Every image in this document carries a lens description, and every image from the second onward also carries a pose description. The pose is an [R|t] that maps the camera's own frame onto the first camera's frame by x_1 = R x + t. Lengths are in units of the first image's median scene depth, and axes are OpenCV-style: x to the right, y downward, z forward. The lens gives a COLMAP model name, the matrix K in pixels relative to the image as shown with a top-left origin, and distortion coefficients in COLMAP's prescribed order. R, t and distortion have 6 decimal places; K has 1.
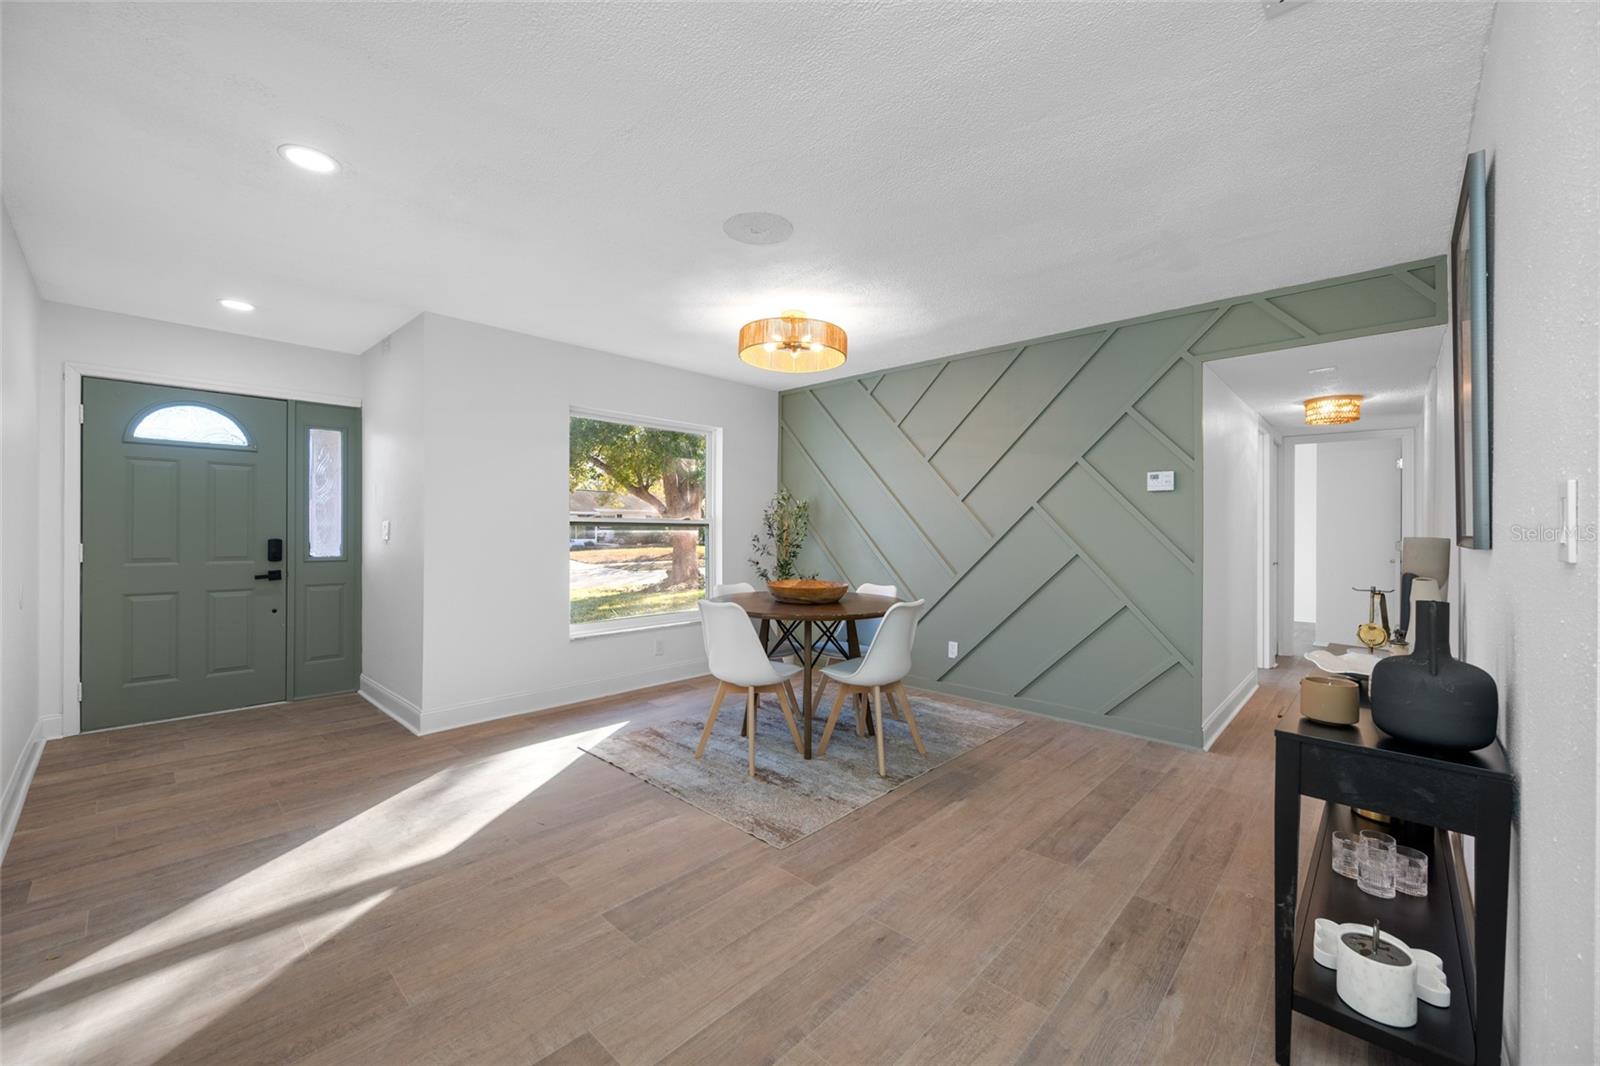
lens RADIAL K [[632.5, 0, 796.8], [0, 632.5, 531.8], [0, 0, 1]] dist [0.000230, 0.000758]
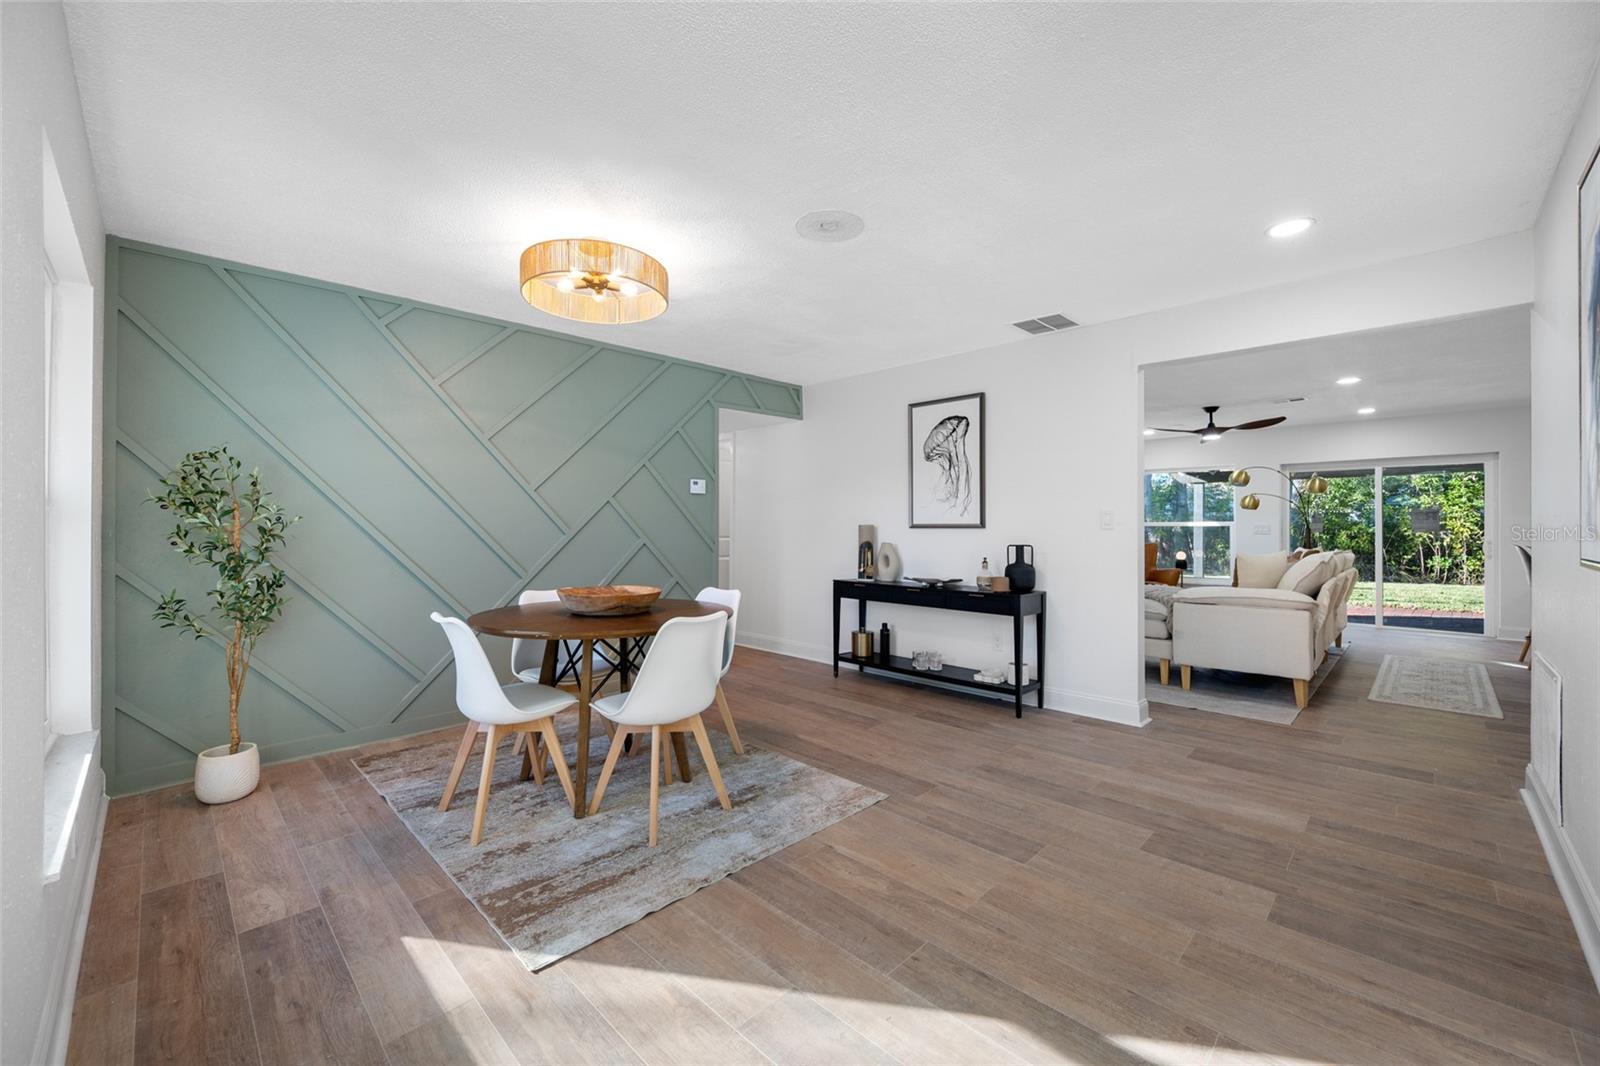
lens RADIAL K [[632.5, 0, 804.3], [0, 632.5, 523.4], [0, 0, 1]] dist [0.000230, 0.000758]
pose [[0.018416, -0.003688, 0.999824, -1.052391], [0.004838, 0.999982, 0.003600, -0.005476], [-0.999819, 0.004770, 0.018433, 0.998889]]
